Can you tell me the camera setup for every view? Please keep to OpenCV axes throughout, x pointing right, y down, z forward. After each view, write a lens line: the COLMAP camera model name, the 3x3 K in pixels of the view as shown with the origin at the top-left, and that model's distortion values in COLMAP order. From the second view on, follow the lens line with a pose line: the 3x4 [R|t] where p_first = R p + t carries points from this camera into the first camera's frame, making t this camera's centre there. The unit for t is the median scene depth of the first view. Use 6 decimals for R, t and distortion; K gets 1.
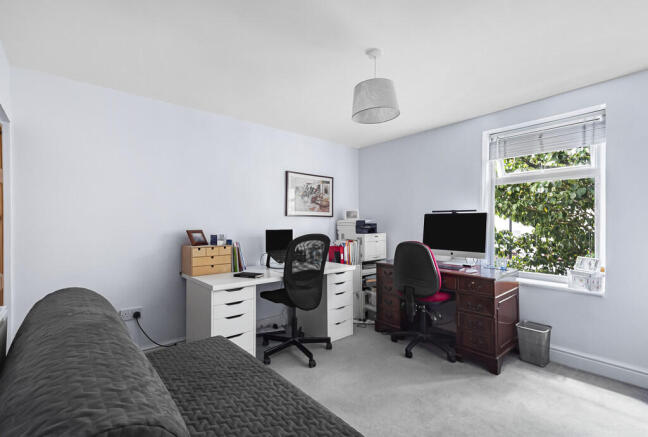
lens RADIAL K [[291.1, 0, 320.0], [0, 291.1, 222.1], [0, 0, 1]] dist [-0.000155, -0.000075]
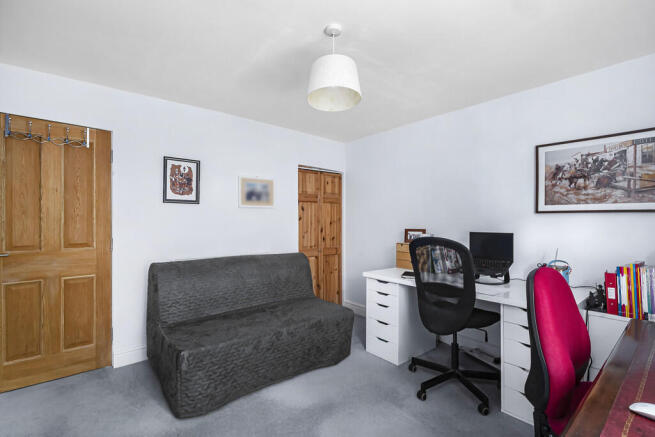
lens RADIAL K [[303.5, 0, 325.3], [0, 303.5, 219.8], [0, 0, 1]] dist [0.000705, -0.000038]
pose [[-0.010374, -0.011523, -0.999880, 0.581689], [-0.006137, 0.999915, -0.011460, 0.004426], [0.999927, 0.006017, -0.010443, 0.515688]]
